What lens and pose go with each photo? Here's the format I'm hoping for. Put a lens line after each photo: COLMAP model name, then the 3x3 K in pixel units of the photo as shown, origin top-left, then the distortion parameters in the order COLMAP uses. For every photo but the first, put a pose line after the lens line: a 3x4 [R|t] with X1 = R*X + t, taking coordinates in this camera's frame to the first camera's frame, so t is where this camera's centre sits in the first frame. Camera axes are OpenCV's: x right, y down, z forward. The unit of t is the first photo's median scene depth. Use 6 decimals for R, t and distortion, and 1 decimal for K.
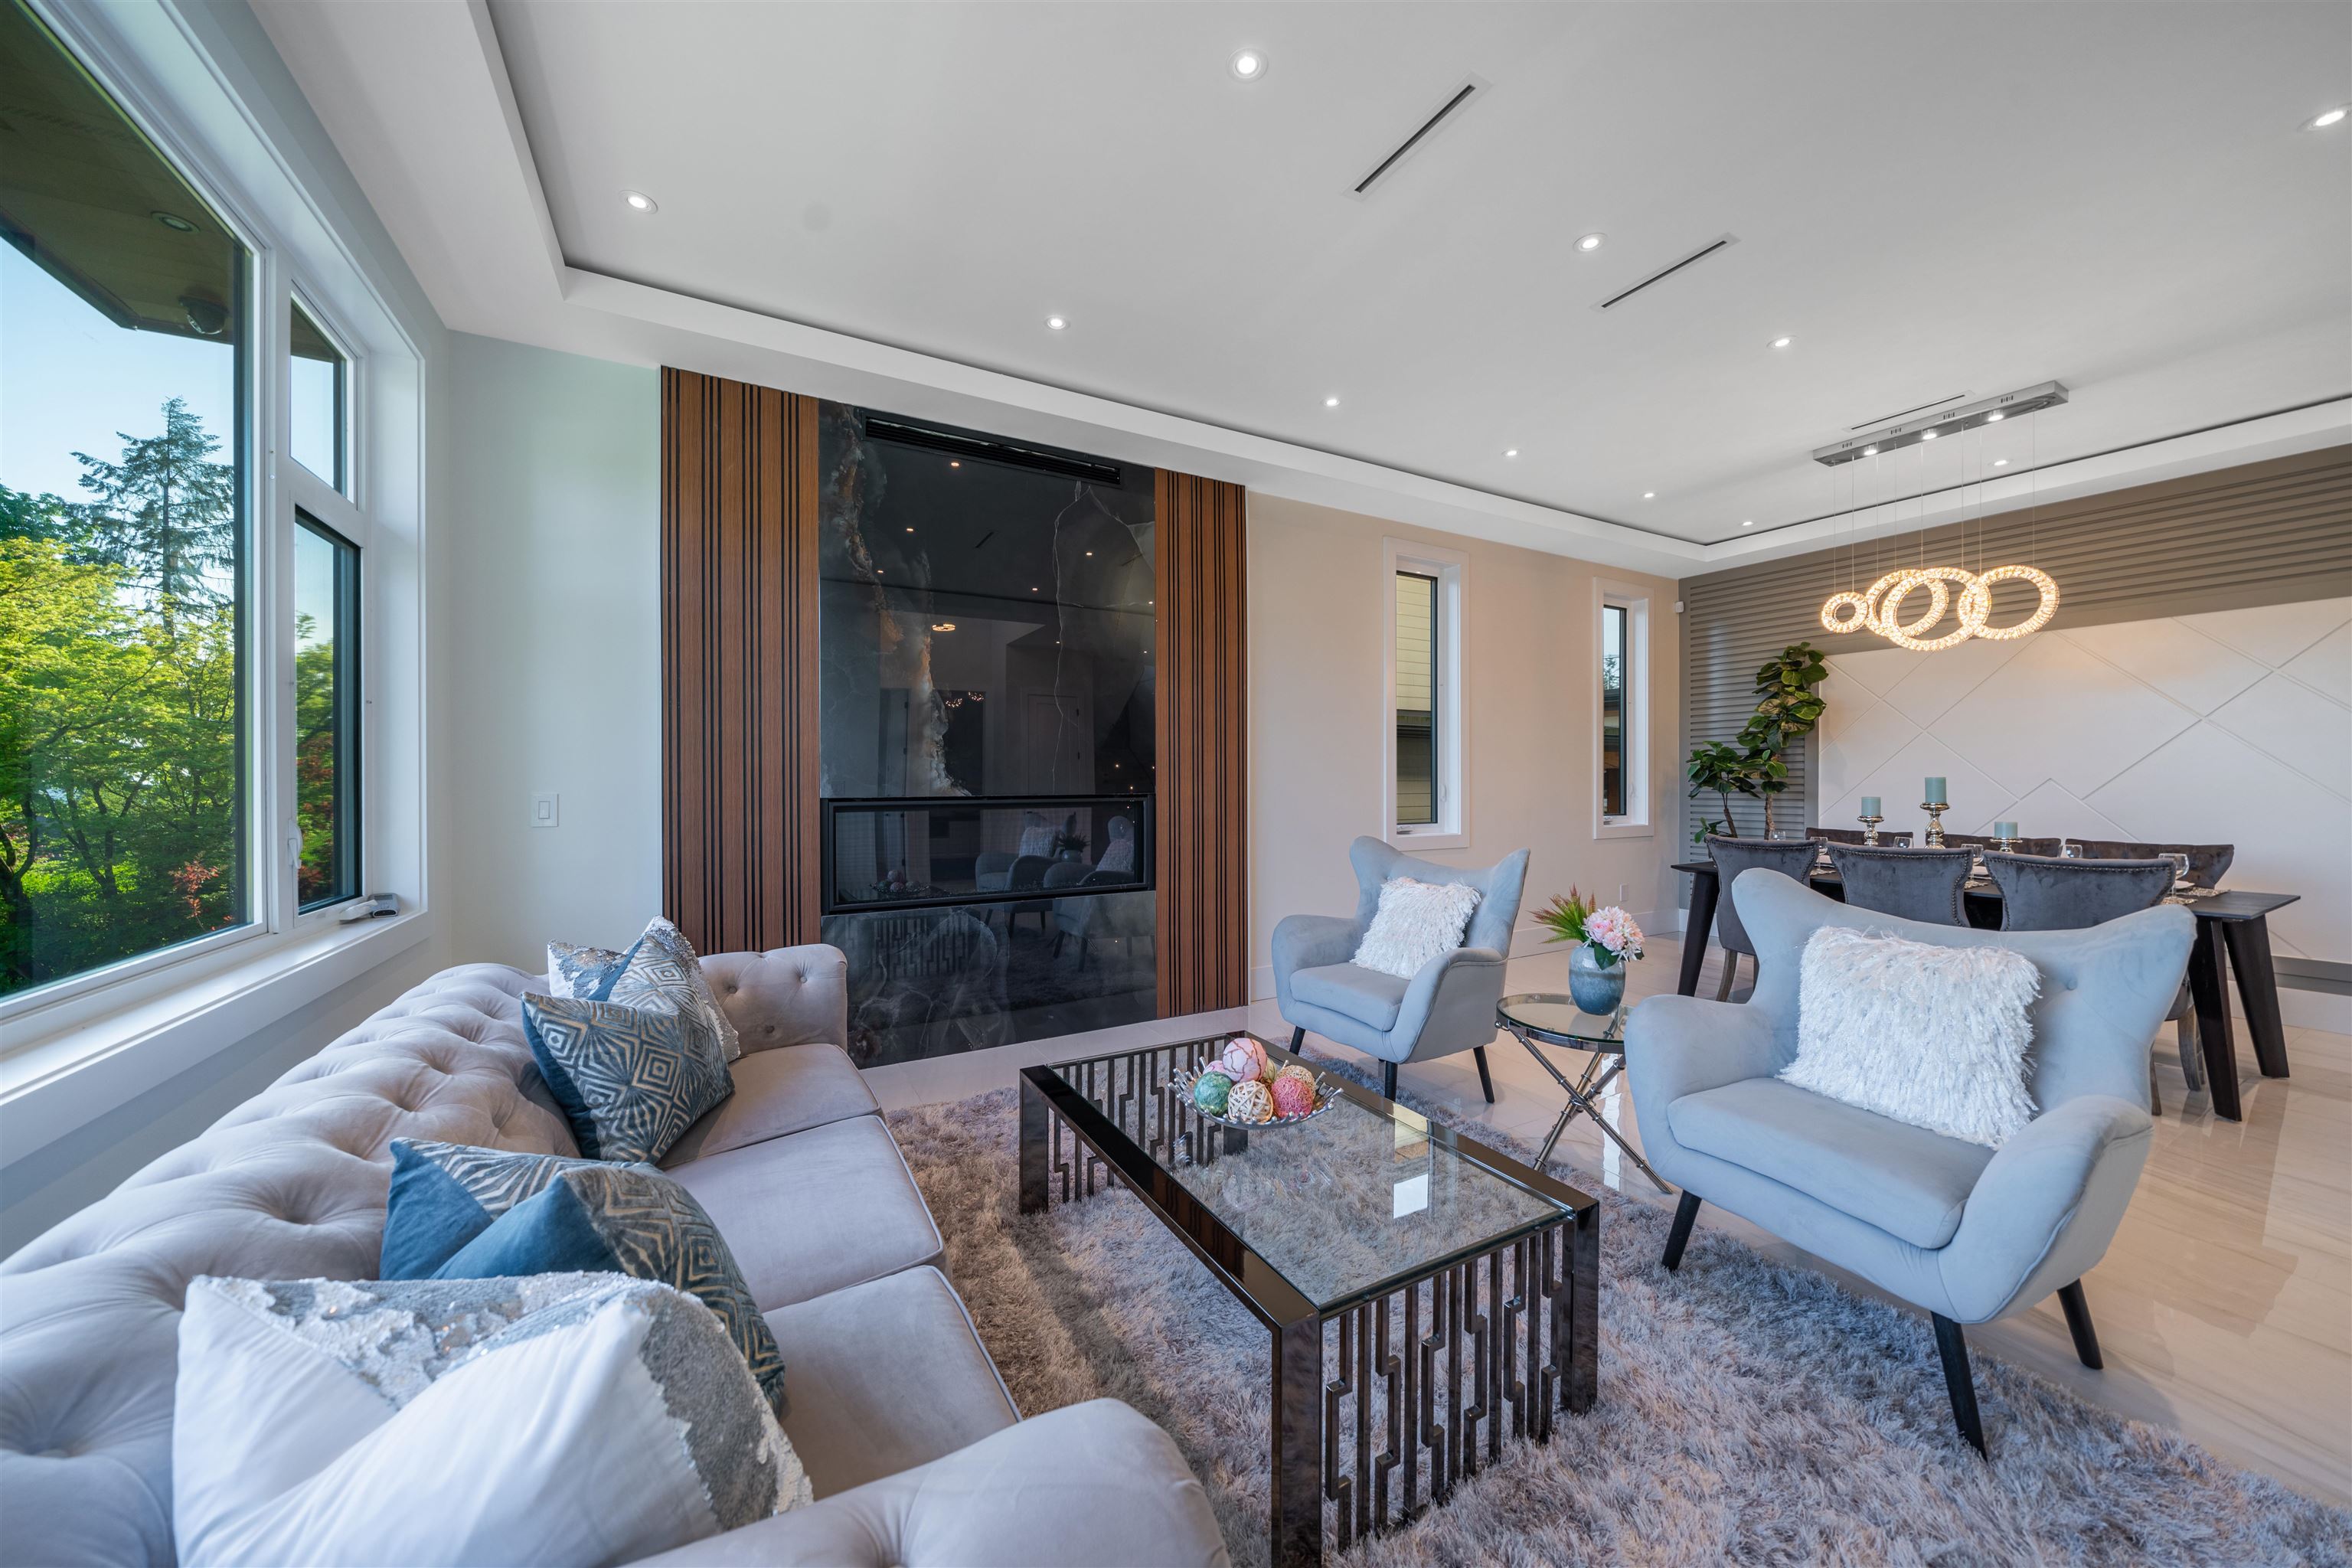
lens RADIAL K [[813.4, 0, 1176.0], [0, 813.4, 784.0], [0, 0, 1]] dist [-0.001418, -0.000097]
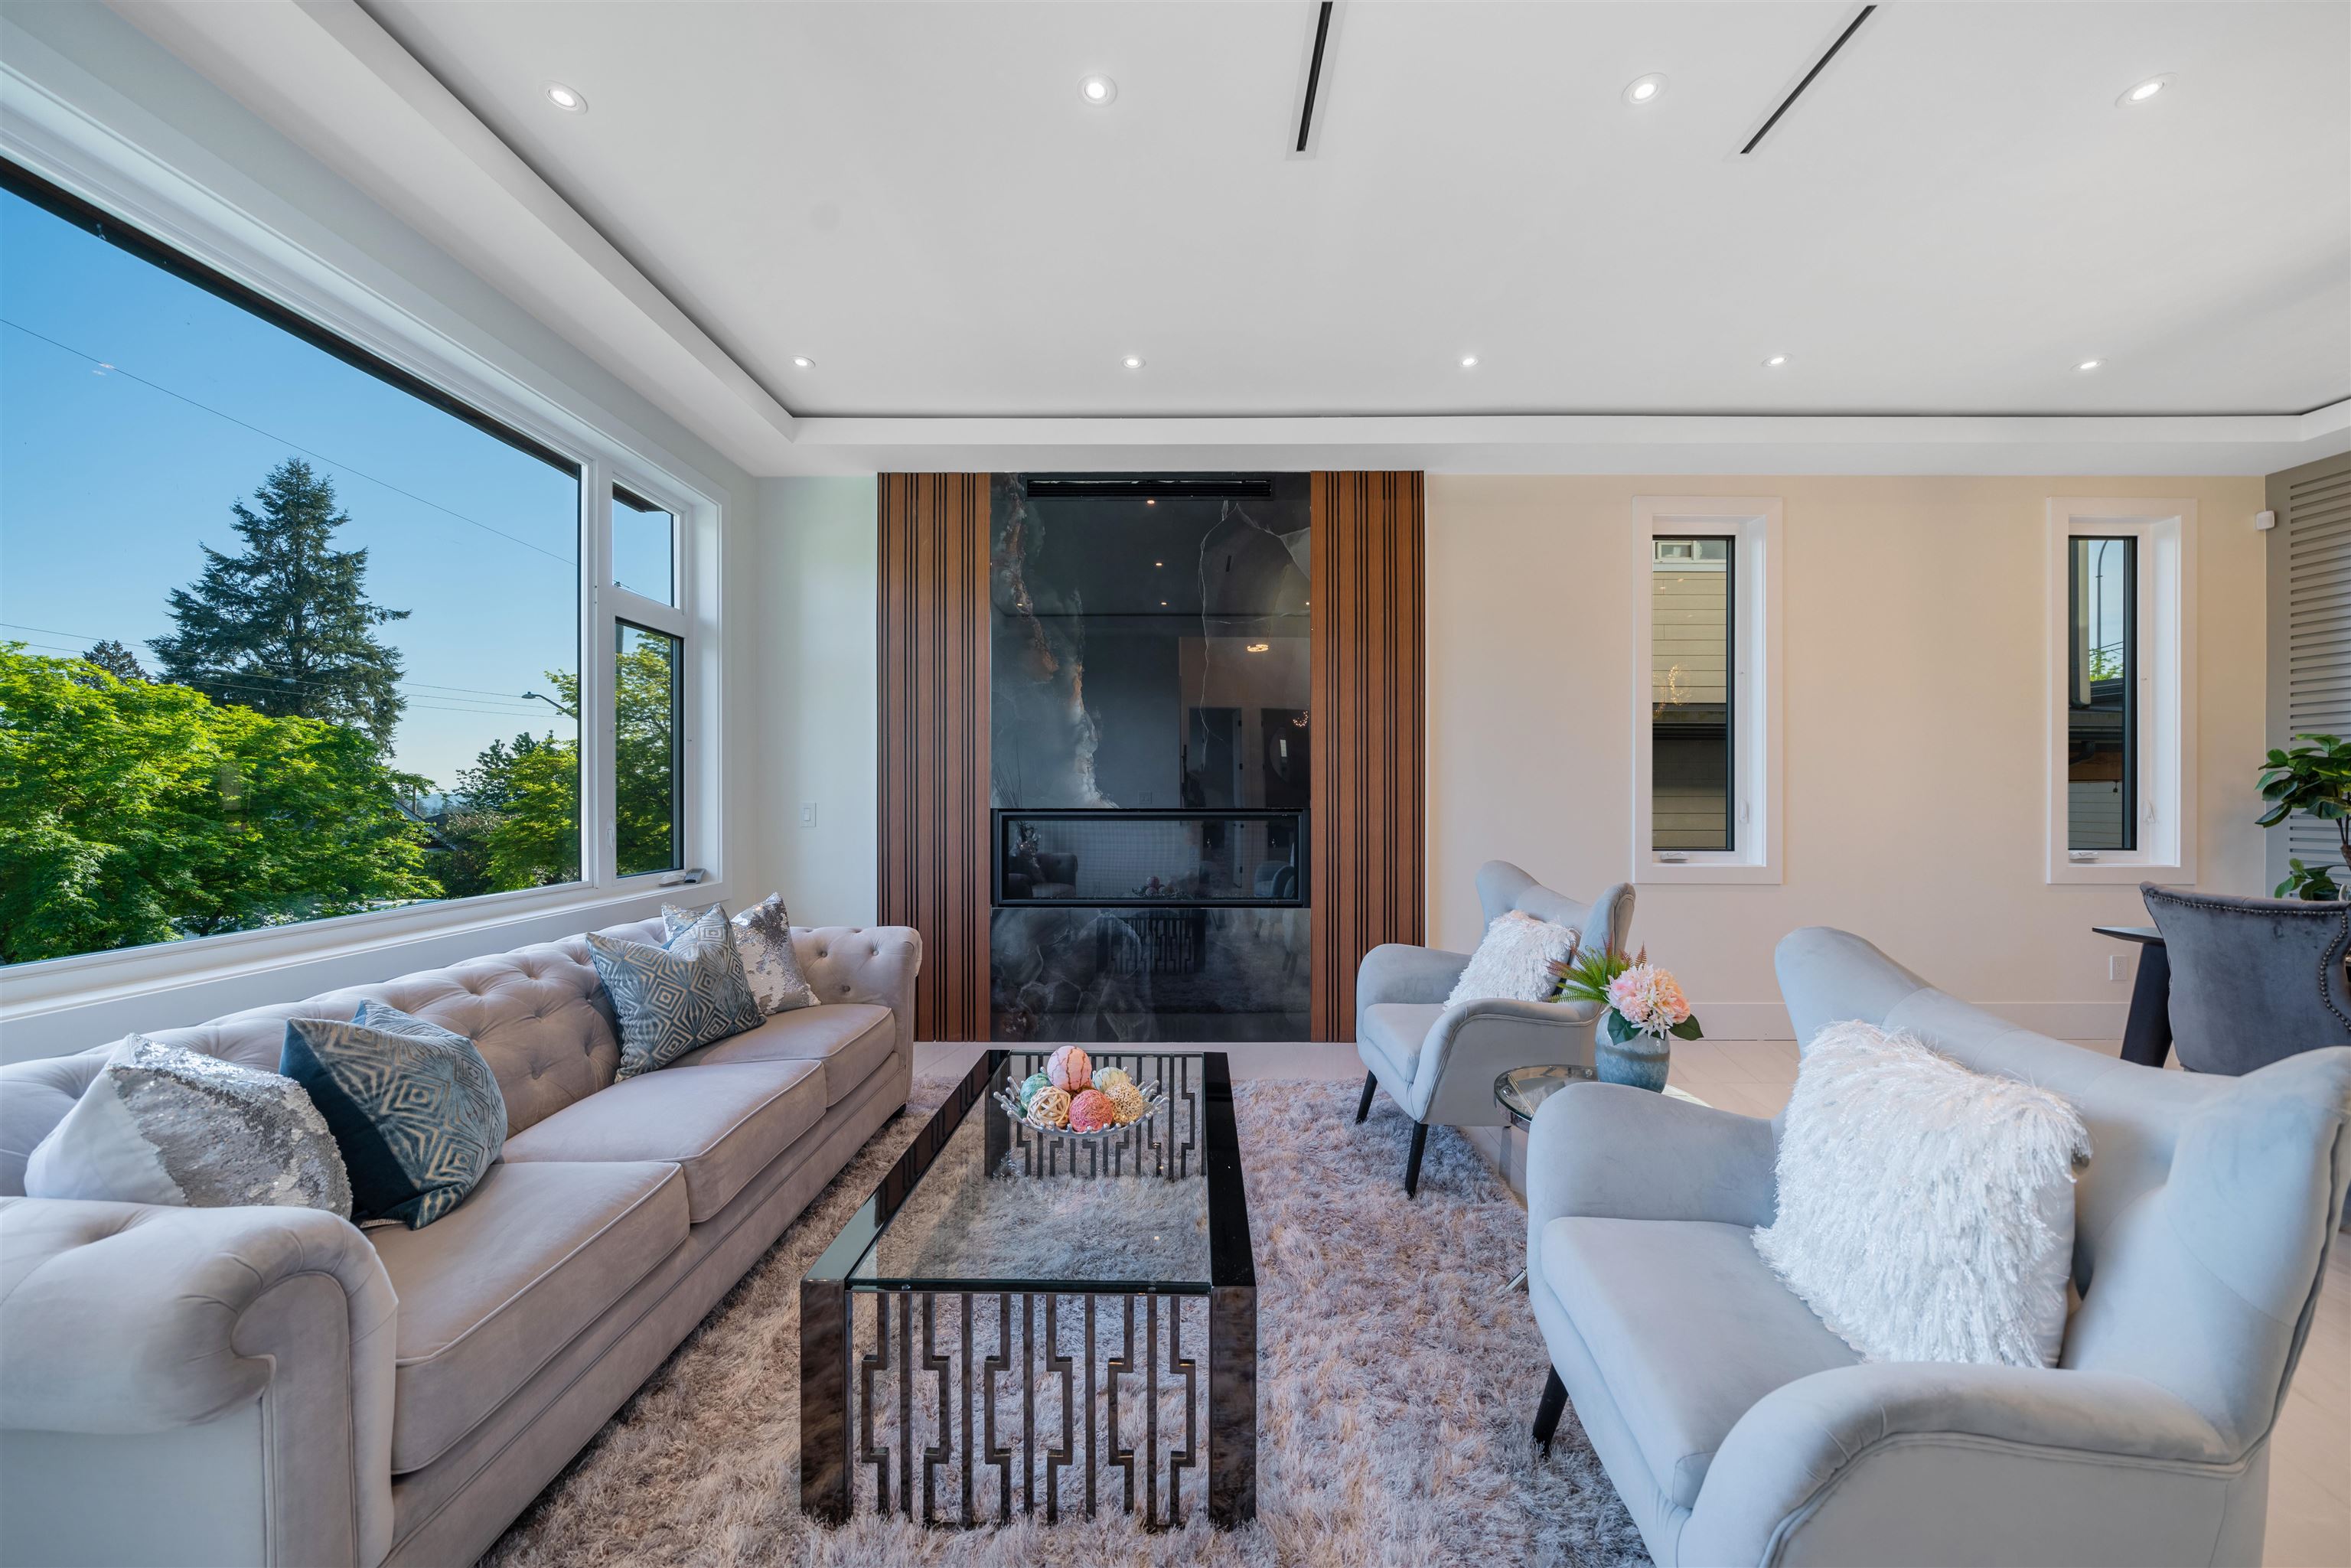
lens RADIAL K [[816.1, 0, 1177.8], [0, 816.1, 796.2], [0, 0, 1]] dist [-0.001635, -0.000011]
pose [[0.871825, 0.004645, -0.489796, 0.362187], [-0.005633, 0.999984, -0.000543, -0.001387], [0.489785, 0.003232, 0.871837, 0.088290]]
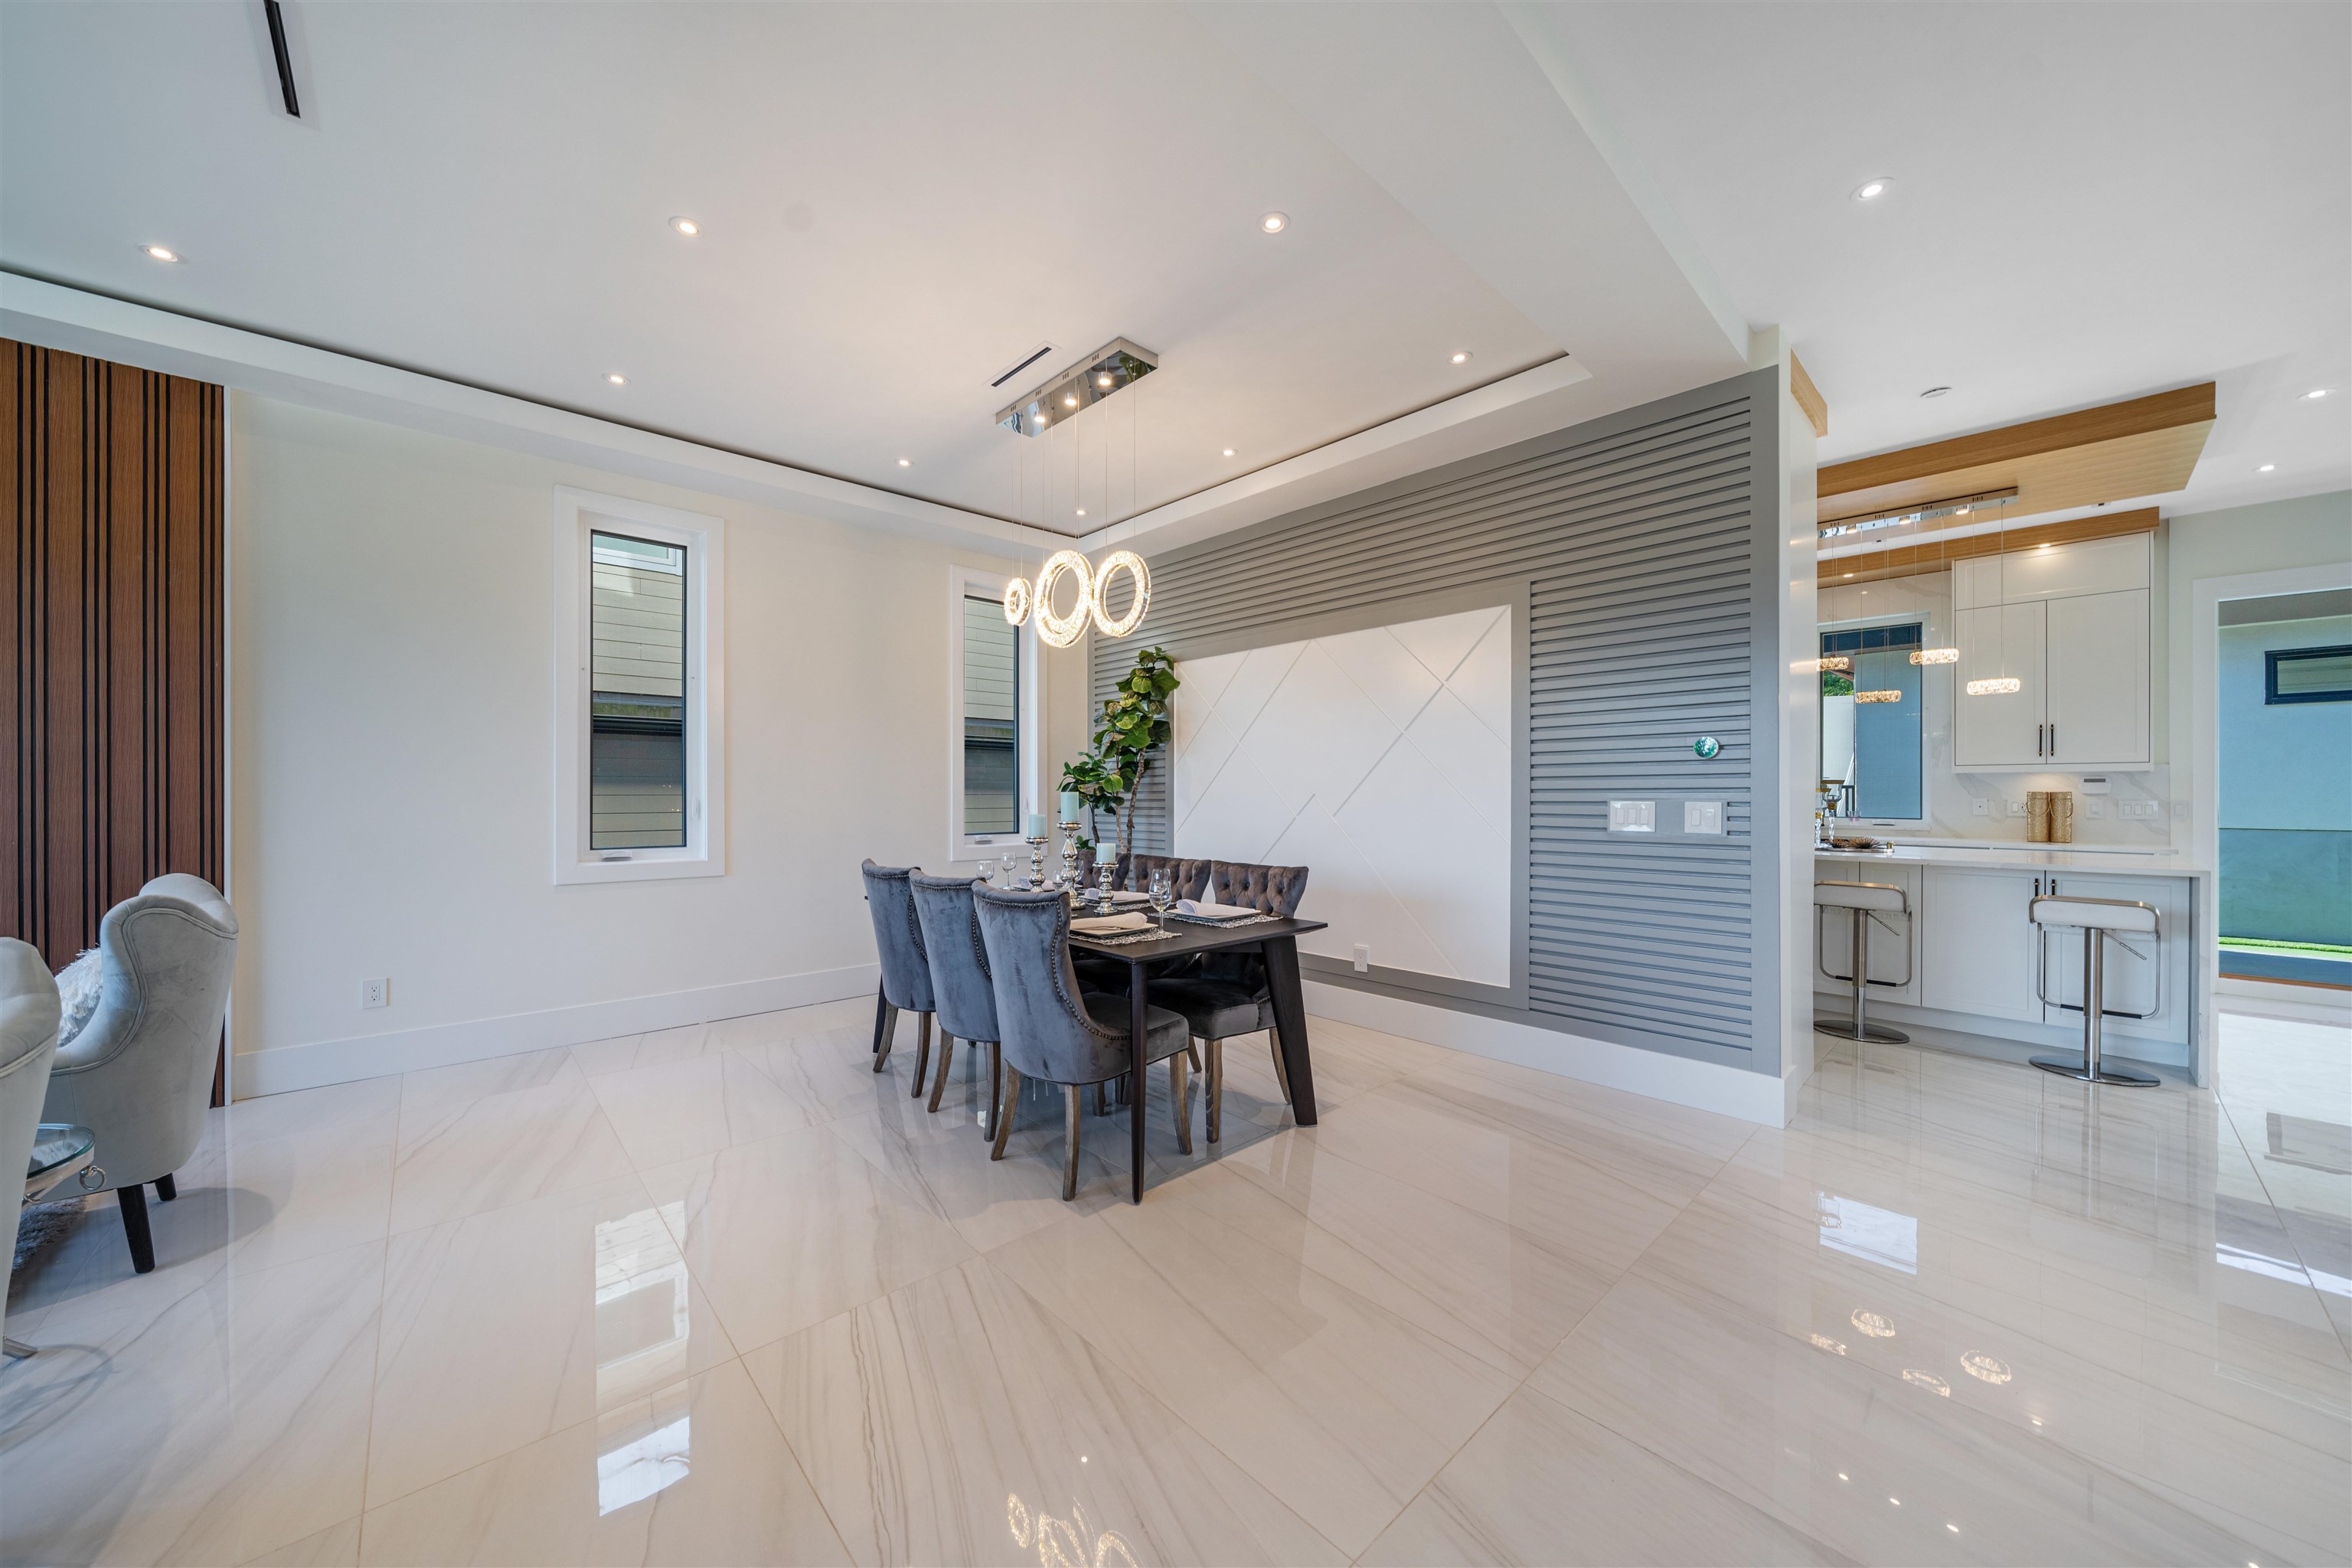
lens RADIAL K [[827.3, 0, 1176.0], [0, 827.3, 784.0], [0, 0, 1]] dist [-0.000990, -0.000080]
pose [[0.973963, 0.004499, 0.226663, 0.916855], [-0.001084, 0.999884, -0.015187, -0.004091], [-0.226705, 0.014546, 0.973855, 0.123069]]
